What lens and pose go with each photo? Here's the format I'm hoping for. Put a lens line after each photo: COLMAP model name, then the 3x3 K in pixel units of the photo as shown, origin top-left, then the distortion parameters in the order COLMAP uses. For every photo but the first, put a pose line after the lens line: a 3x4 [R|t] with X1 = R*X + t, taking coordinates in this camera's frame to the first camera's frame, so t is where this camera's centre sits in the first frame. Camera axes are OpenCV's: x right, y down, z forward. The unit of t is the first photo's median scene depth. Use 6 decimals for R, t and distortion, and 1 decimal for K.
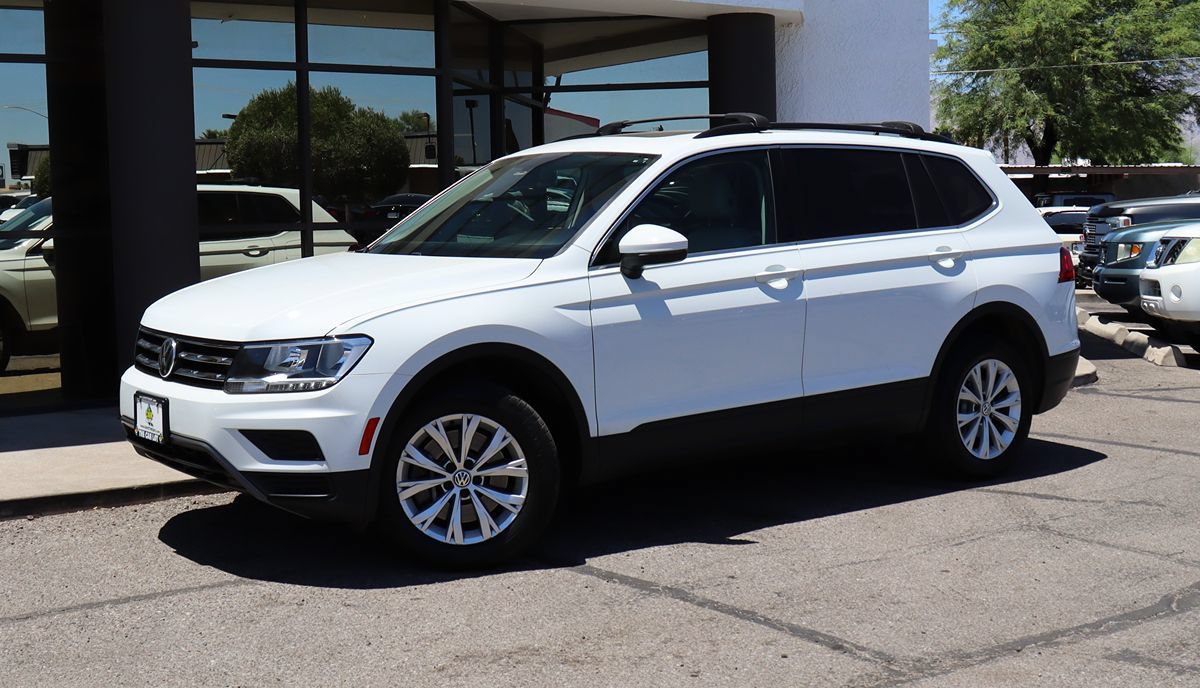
lens RADIAL K [[1514.2, 0, 600.0], [0, 1514.2, 344.0], [0, 0, 1]] dist [-0.151190, 0.037106]
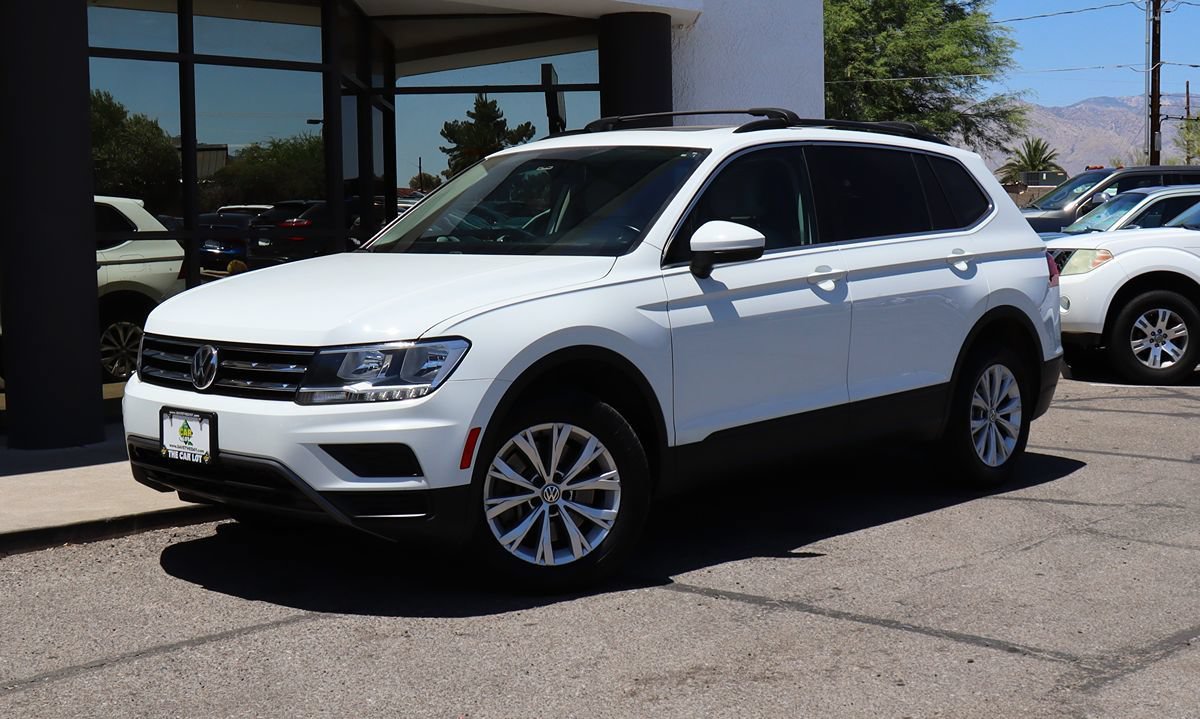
lens RADIAL K [[1598.7, 0, 613.9], [0, 1598.7, 361.1], [0, 0, 1]] dist [-0.148827, 0.008134]
pose [[0.982613, -0.011572, 0.185304, -0.209319], [0.013129, 0.999888, -0.007181, 0.014236], [-0.185200, 0.009489, 0.982655, 0.032284]]
